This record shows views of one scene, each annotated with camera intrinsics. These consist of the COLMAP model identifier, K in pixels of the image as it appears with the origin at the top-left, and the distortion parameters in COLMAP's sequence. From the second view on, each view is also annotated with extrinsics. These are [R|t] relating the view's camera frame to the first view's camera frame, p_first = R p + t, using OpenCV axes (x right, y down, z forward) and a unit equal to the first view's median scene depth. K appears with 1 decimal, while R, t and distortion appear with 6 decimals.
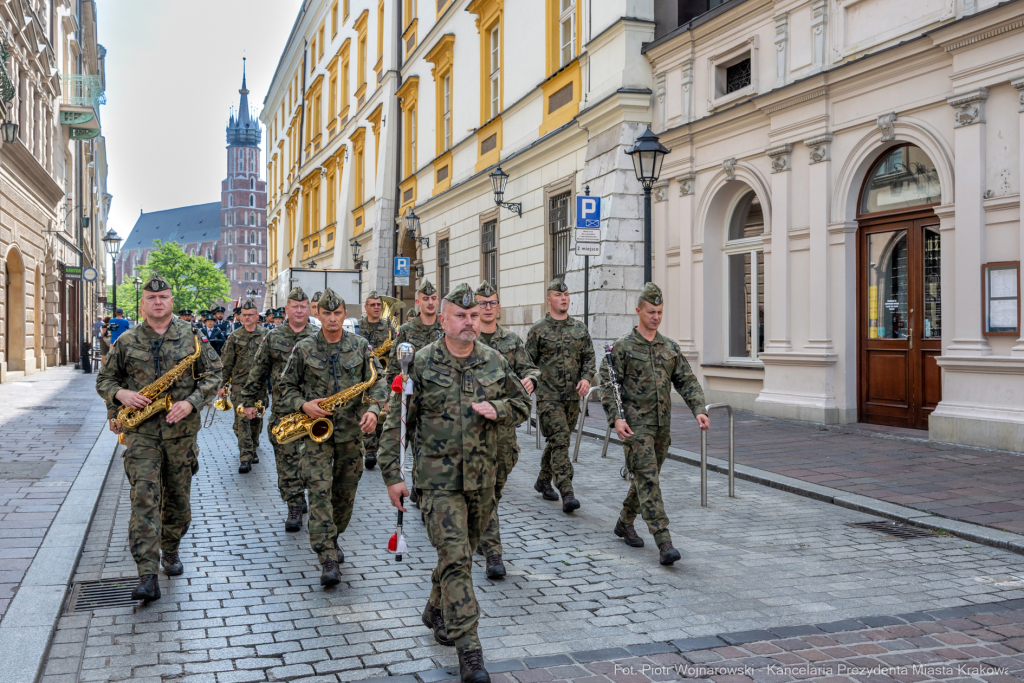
lens RADIAL K [[1034.6, 0, 512.0], [0, 1034.6, 341.5], [0, 0, 1]] dist [-0.046101, -0.002313]
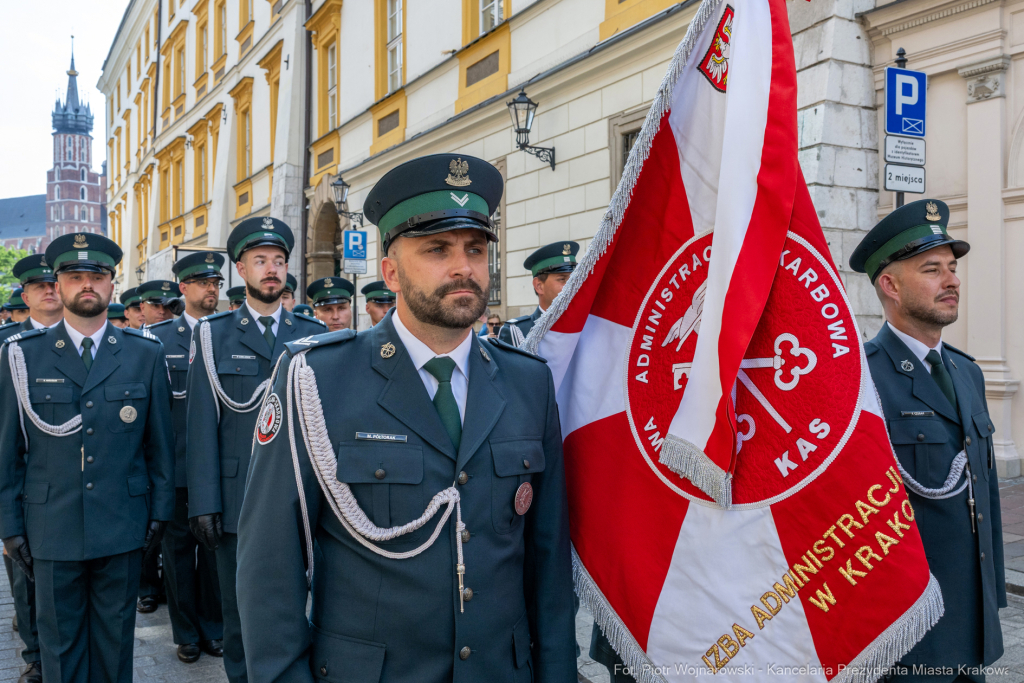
lens RADIAL K [[967.7, 0, 554.3], [0, 967.7, 354.0], [0, 0, 1]] dist [-0.010612, -0.004427]
pose [[0.977866, -0.005591, 0.209159, -0.081084], [0.003599, 0.999944, 0.009905, -0.005283], [-0.209203, -0.008933, 0.977831, 0.260688]]
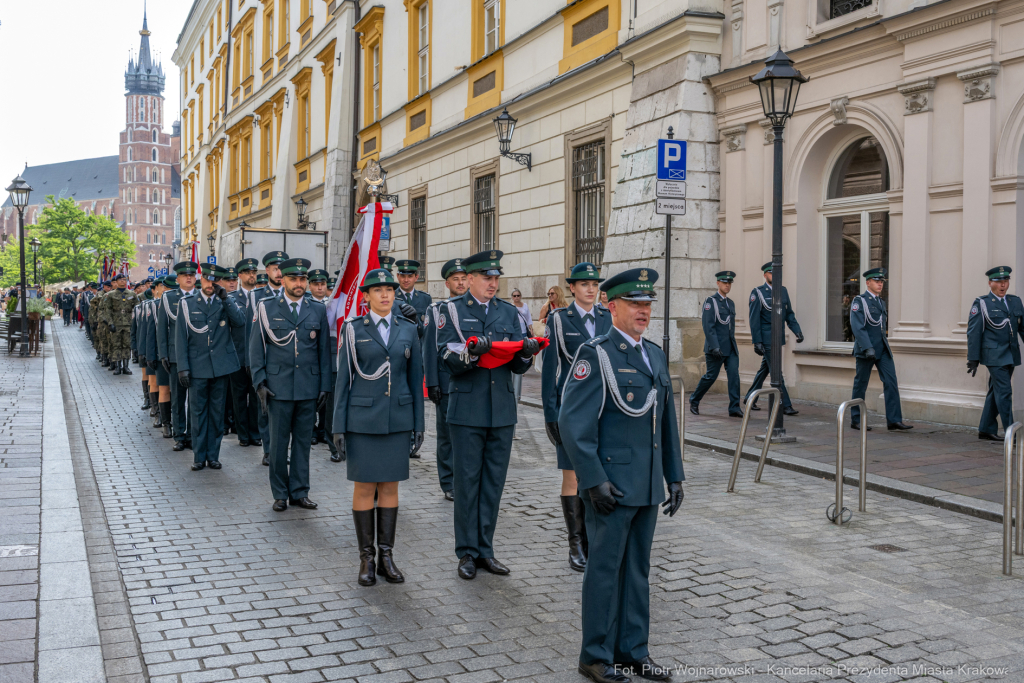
lens RADIAL K [[1079.2, 0, 534.1], [0, 1079.2, 340.5], [0, 0, 1]] dist [-0.018767, 0.006802]
pose [[0.994981, 0.004077, 0.099984, -0.050403], [-0.006728, 0.999634, 0.026194, -0.003208], [-0.099840, -0.026736, 0.994644, 0.080300]]
